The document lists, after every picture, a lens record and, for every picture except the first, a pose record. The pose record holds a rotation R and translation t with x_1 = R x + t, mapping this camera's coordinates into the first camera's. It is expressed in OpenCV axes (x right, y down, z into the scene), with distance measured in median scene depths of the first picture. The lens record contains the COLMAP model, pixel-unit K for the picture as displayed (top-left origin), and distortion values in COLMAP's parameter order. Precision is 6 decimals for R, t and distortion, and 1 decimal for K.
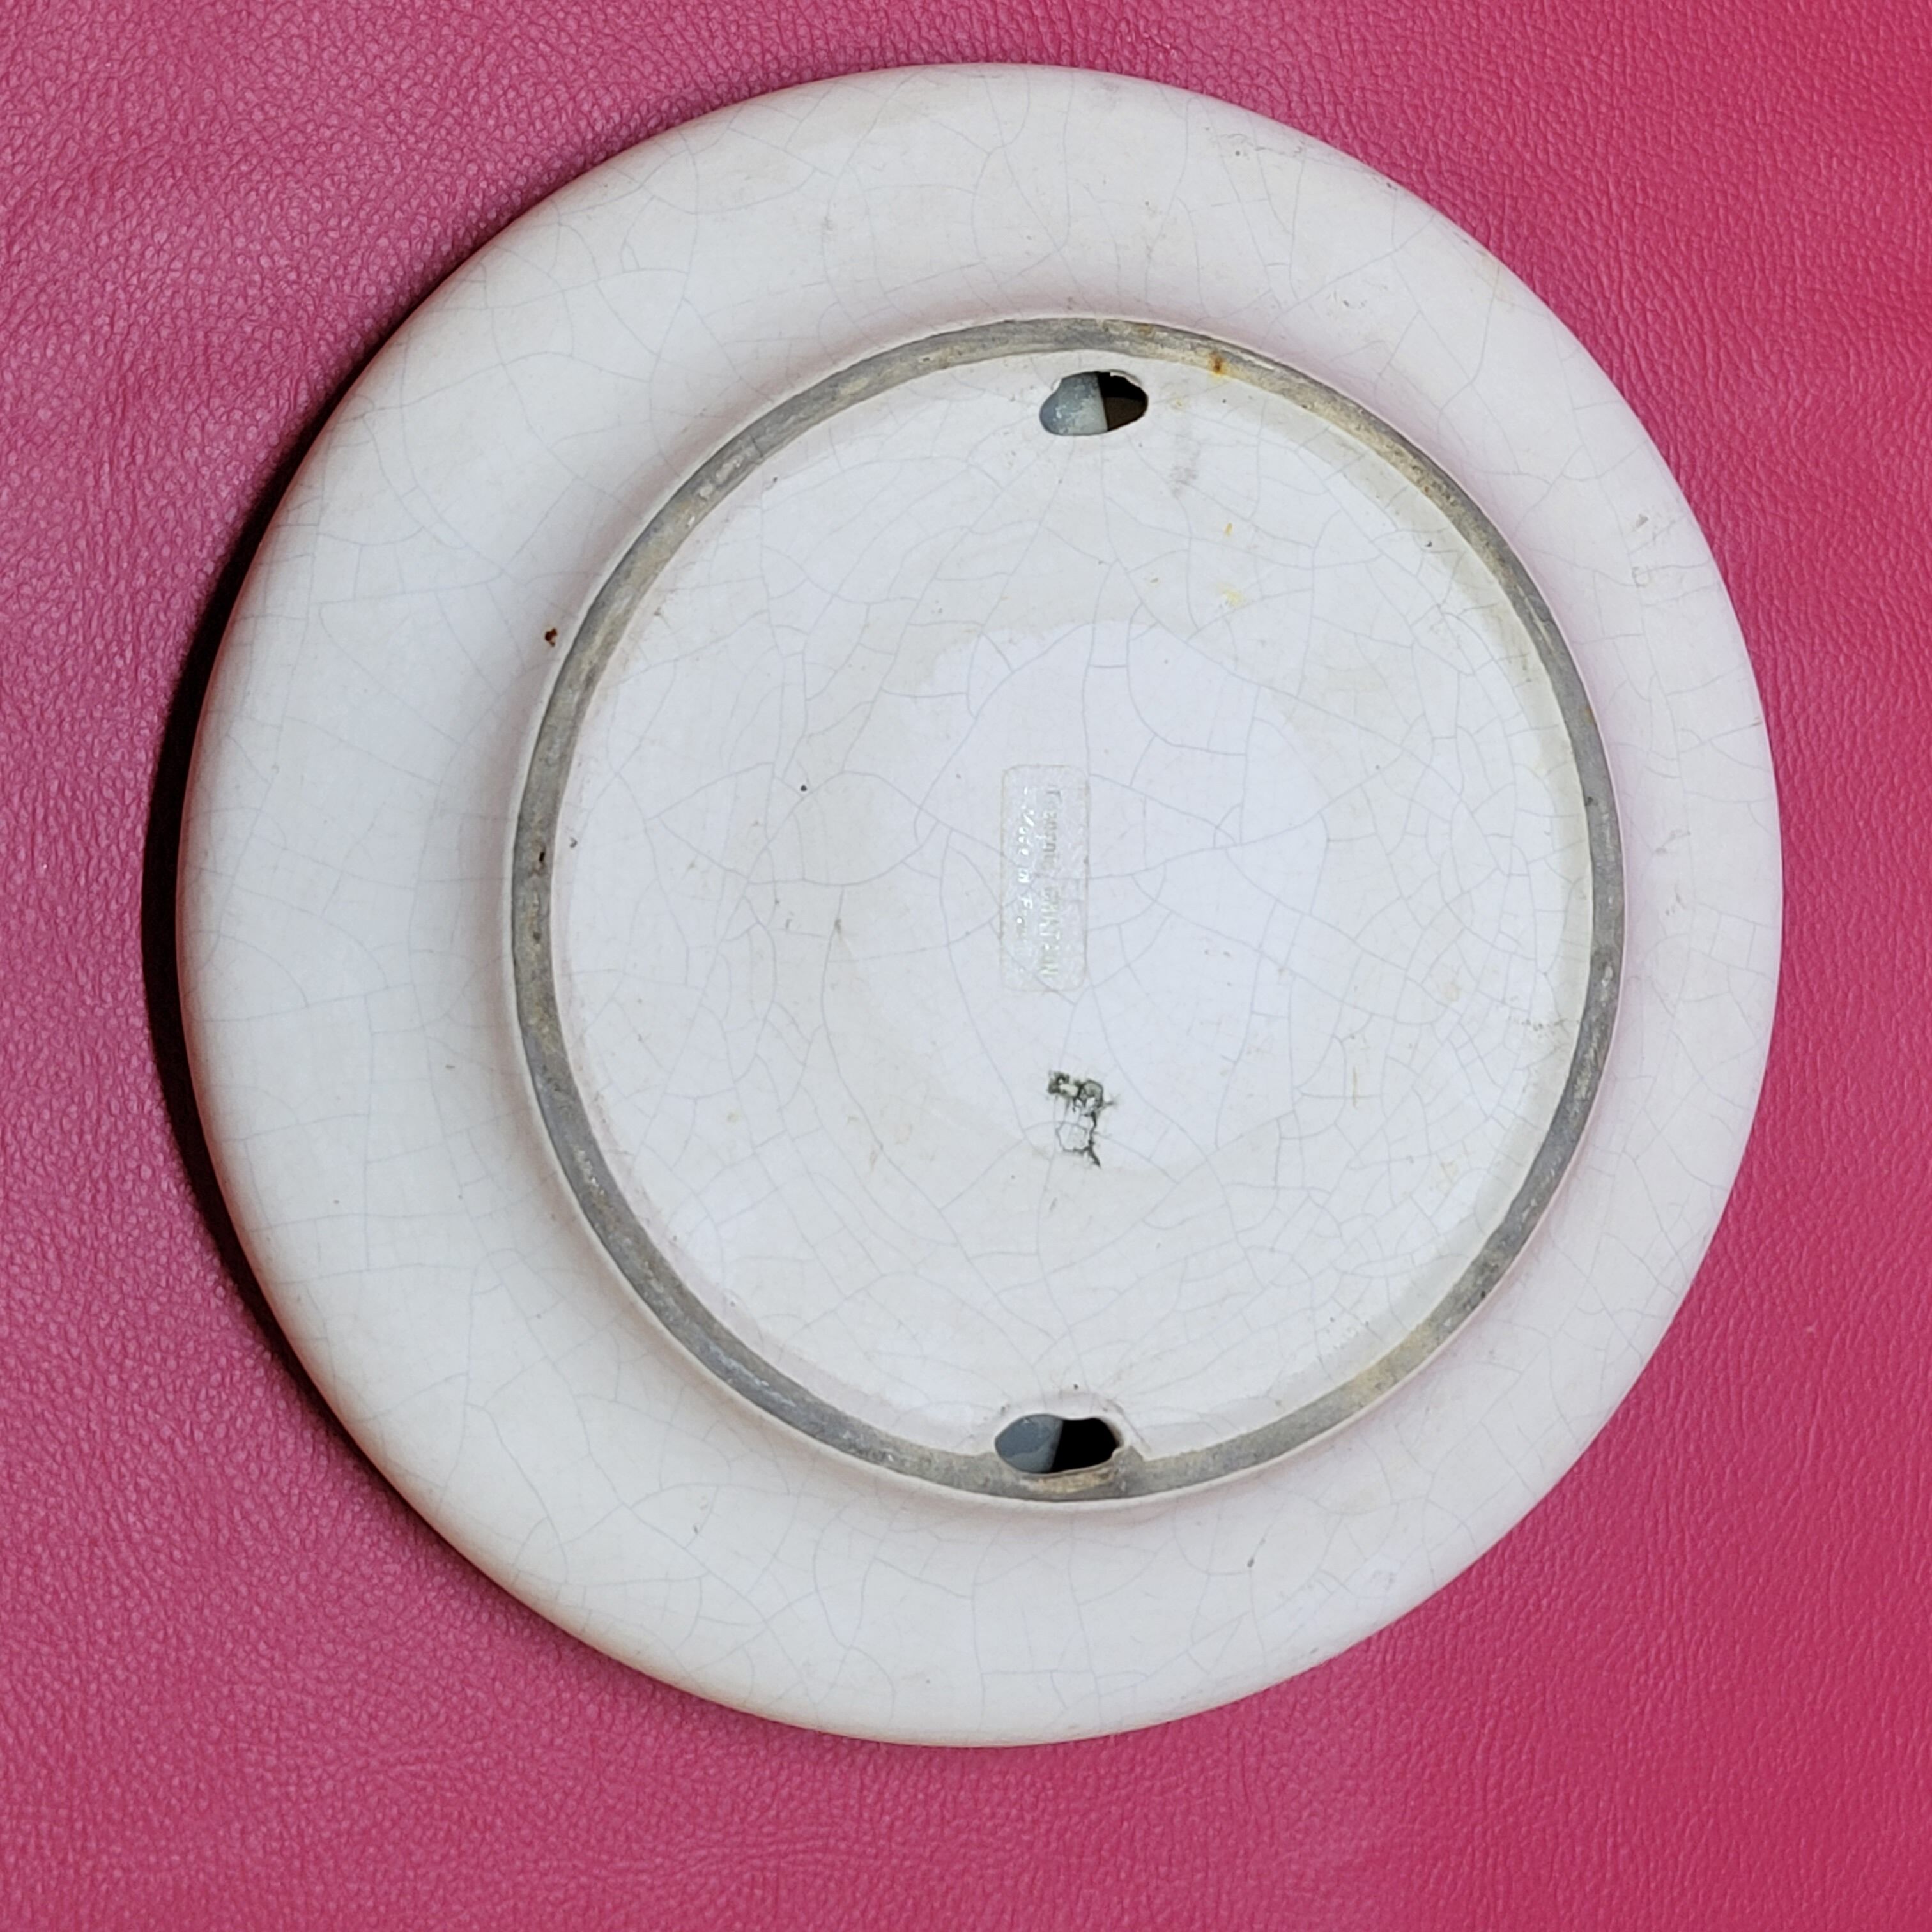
lens RADIAL K [[4034.4, 0, 971.7], [0, 4034.4, 858.0], [0, 0, 1]] dist [-0.025646, 0.000000]
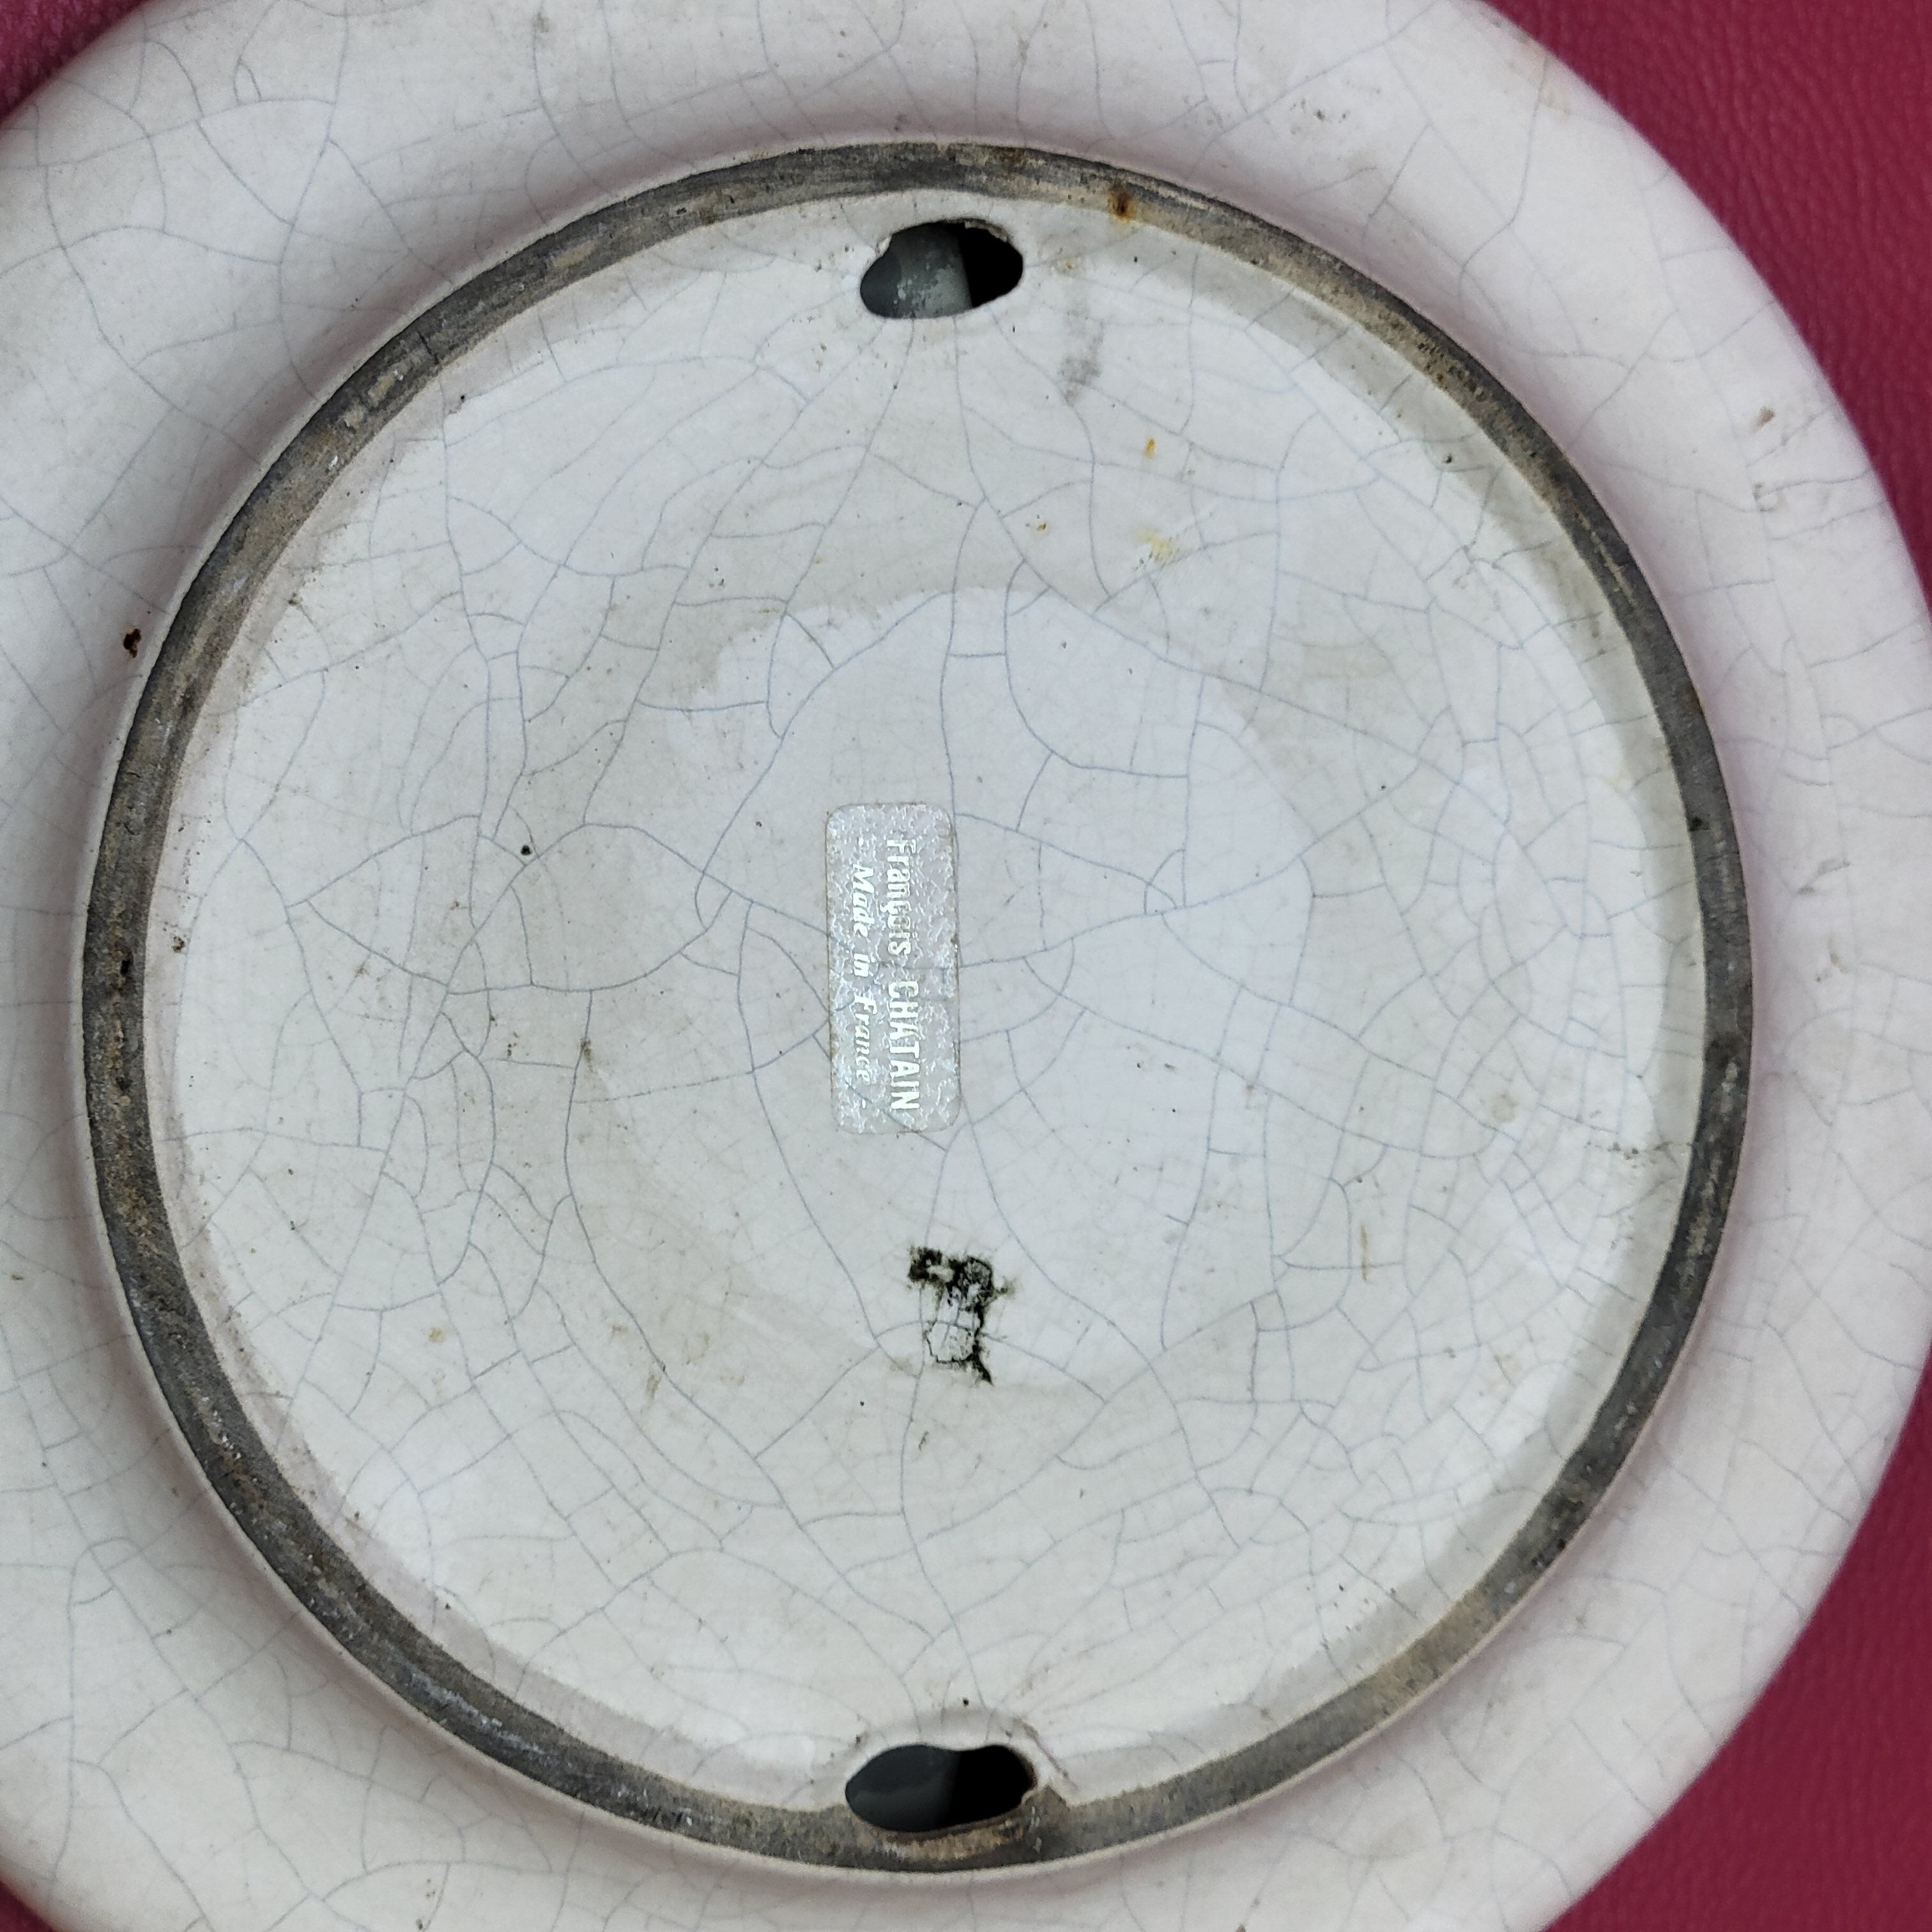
lens RADIAL K [[3927.3, 0, 933.0], [0, 3927.3, 1027.7], [0, 0, 1]] dist [0.031126, 0.000000]
pose [[0.997323, -0.034400, -0.064526, 0.067403], [0.036658, 0.998745, 0.034130, -0.007356], [0.063271, -0.036404, 0.997332, 0.331160]]
